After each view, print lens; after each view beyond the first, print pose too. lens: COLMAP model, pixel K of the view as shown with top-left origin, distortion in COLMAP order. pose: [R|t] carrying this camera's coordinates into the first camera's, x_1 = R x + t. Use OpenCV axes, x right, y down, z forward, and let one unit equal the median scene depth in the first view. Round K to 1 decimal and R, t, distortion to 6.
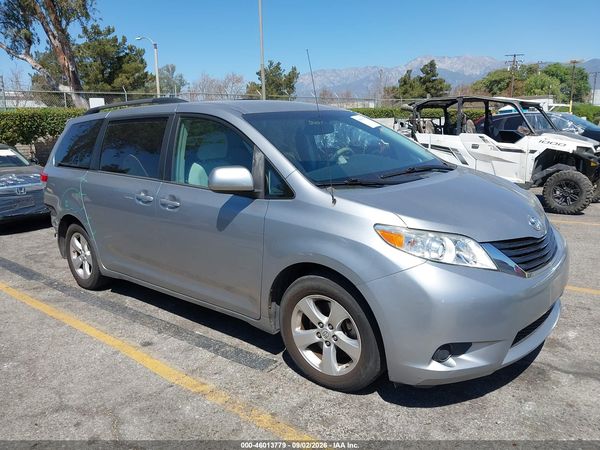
lens RADIAL K [[460.8, 0, 299.9], [0, 460.8, 225.3], [0, 0, 1]] dist [0.018413, -0.034469]
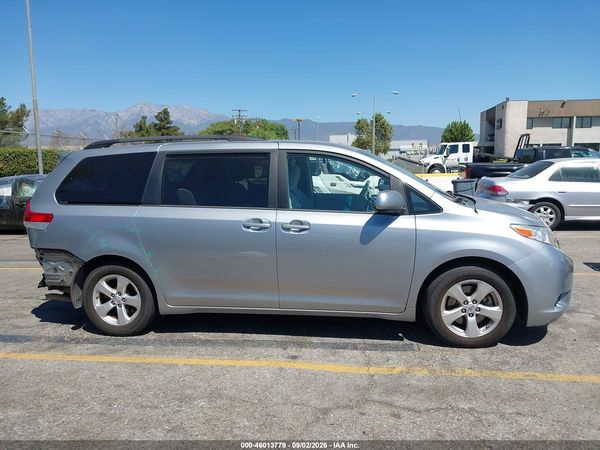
lens RADIAL K [[460.8, 0, 287.4], [0, 460.8, 231.8], [0, 0, 1]] dist [0.018413, -0.034469]
pose [[0.851711, -0.058672, 0.520717, -0.259809], [0.101169, 0.993427, -0.053542, 0.006090], [-0.514153, 0.098283, 0.852049, 0.017553]]
